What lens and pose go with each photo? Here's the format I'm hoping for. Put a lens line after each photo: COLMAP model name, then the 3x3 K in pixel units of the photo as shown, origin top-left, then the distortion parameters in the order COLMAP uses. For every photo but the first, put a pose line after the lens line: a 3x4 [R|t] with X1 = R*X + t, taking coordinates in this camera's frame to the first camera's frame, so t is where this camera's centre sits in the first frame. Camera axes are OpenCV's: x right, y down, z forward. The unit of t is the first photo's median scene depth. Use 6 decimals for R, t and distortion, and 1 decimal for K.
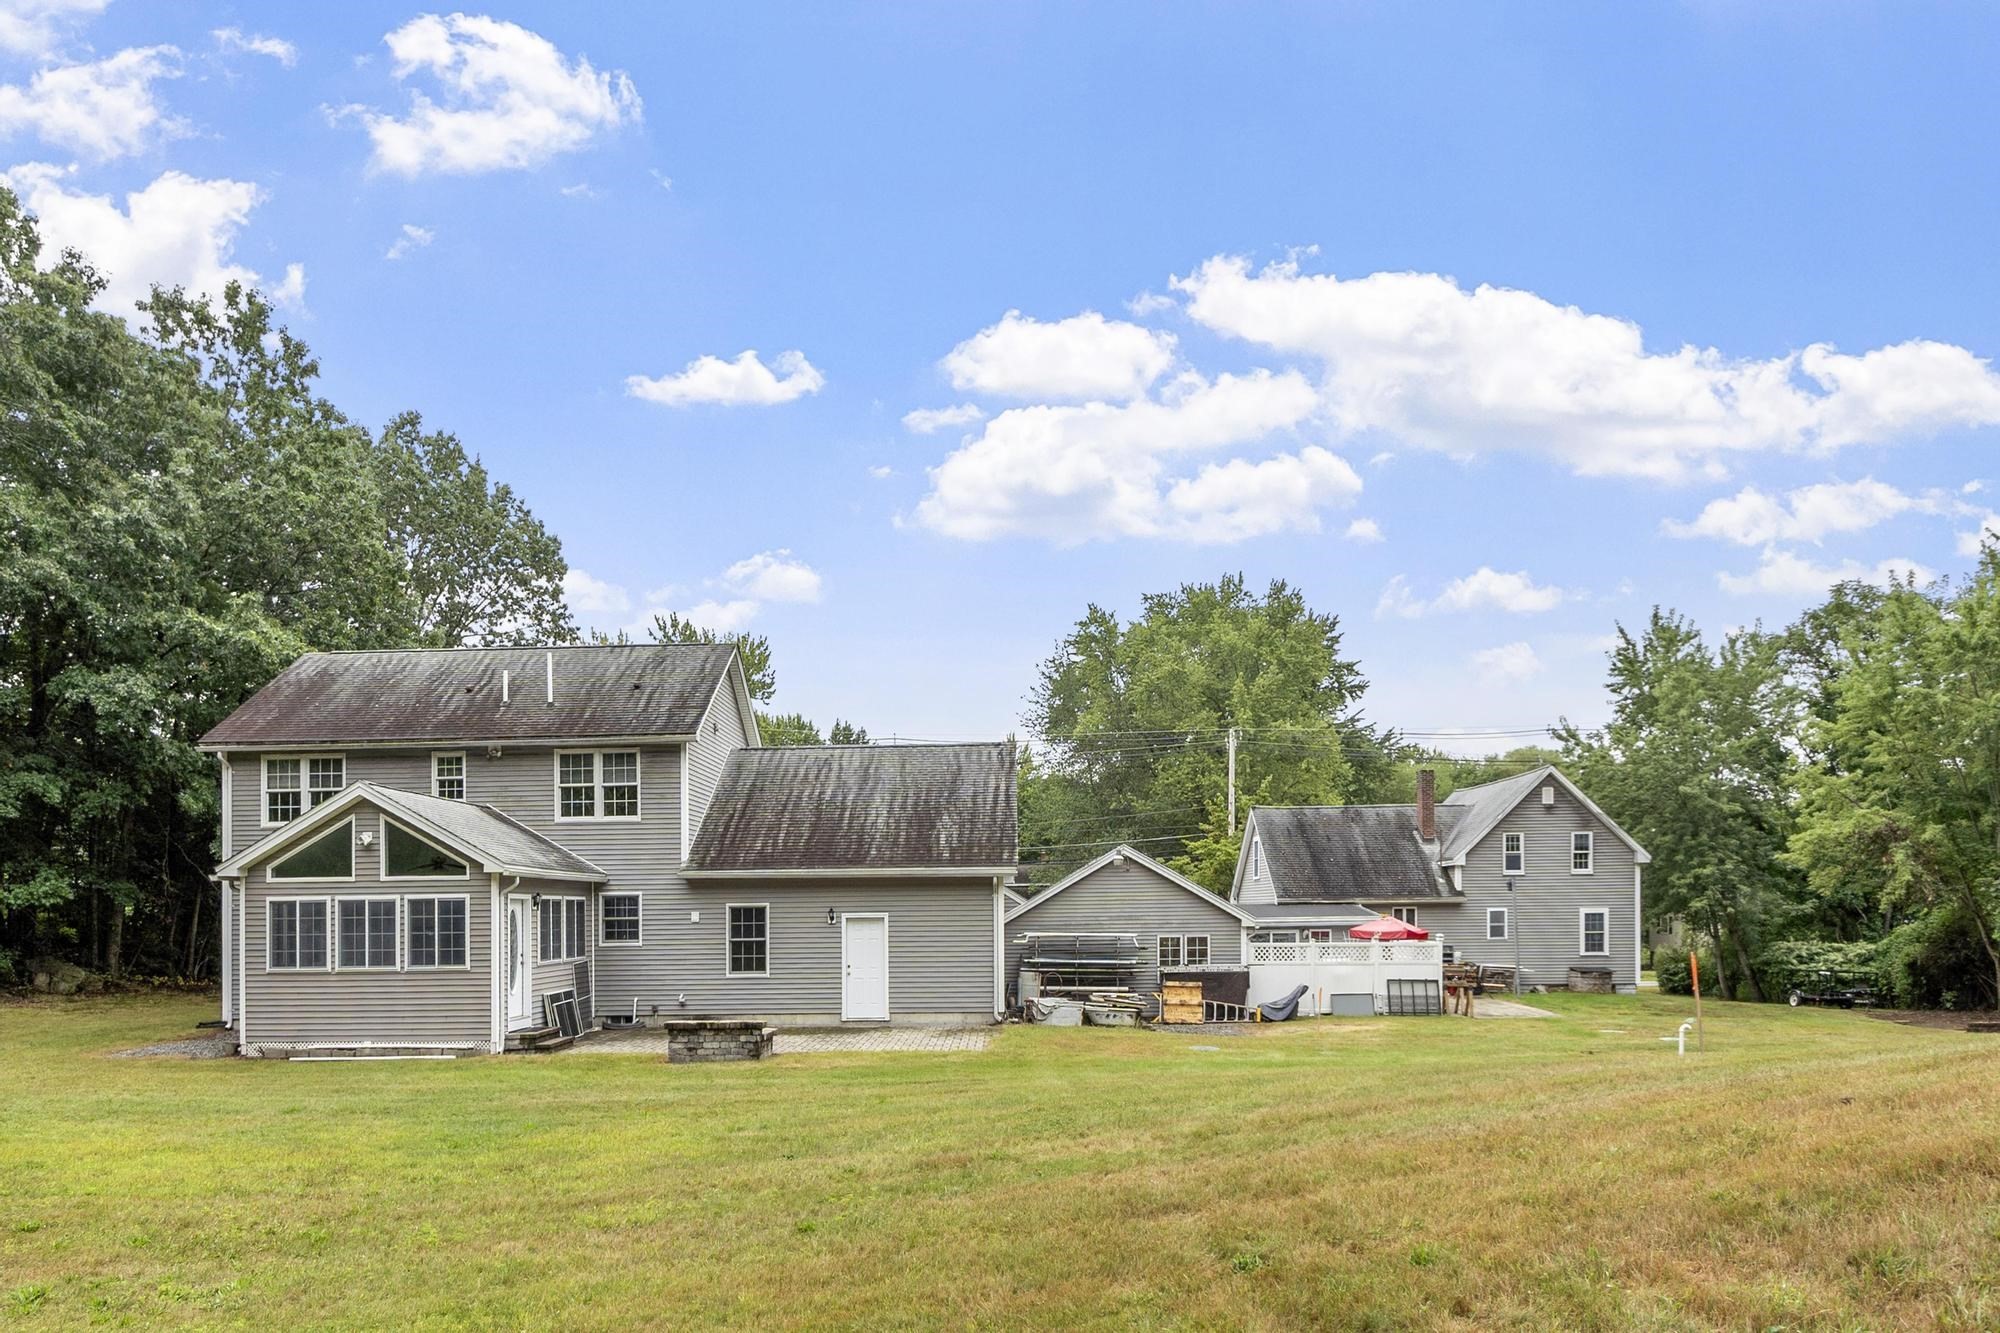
lens RADIAL K [[956.6, 0, 1000.0], [0, 956.6, 615.6], [0, 0, 1]] dist [0.004823, 0.000341]
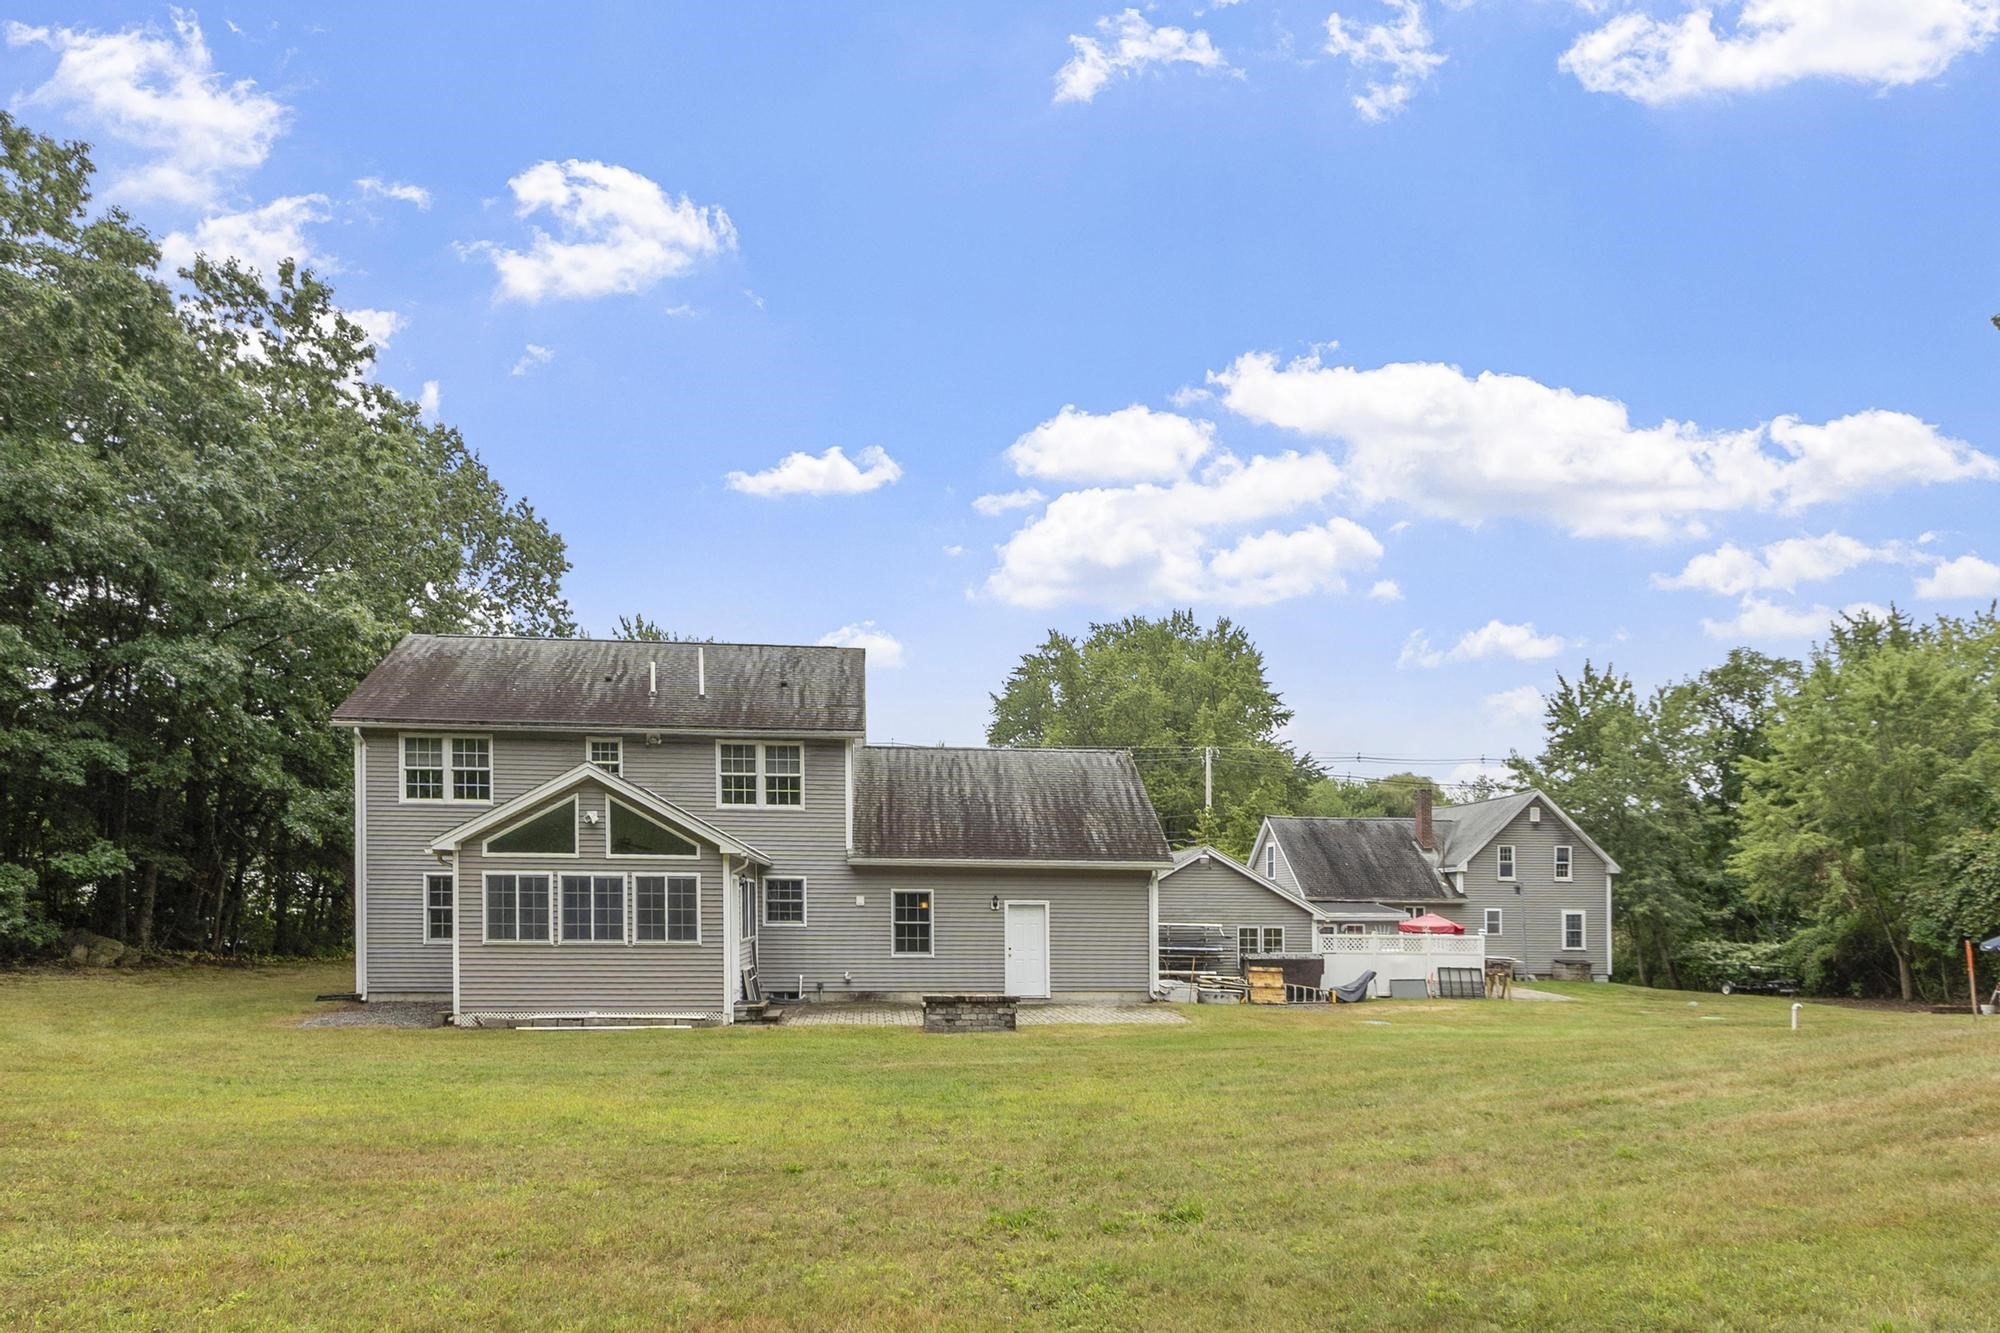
lens RADIAL K [[878.7, 0, 966.9], [0, 878.7, 635.4], [0, 0, 1]] dist [-0.001690, 0.005312]
pose [[0.991365, 0.057181, 0.118003, -0.308179], [-0.056990, 0.998362, -0.004995, 0.014099], [-0.118096, -0.001774, 0.993001, 0.005928]]
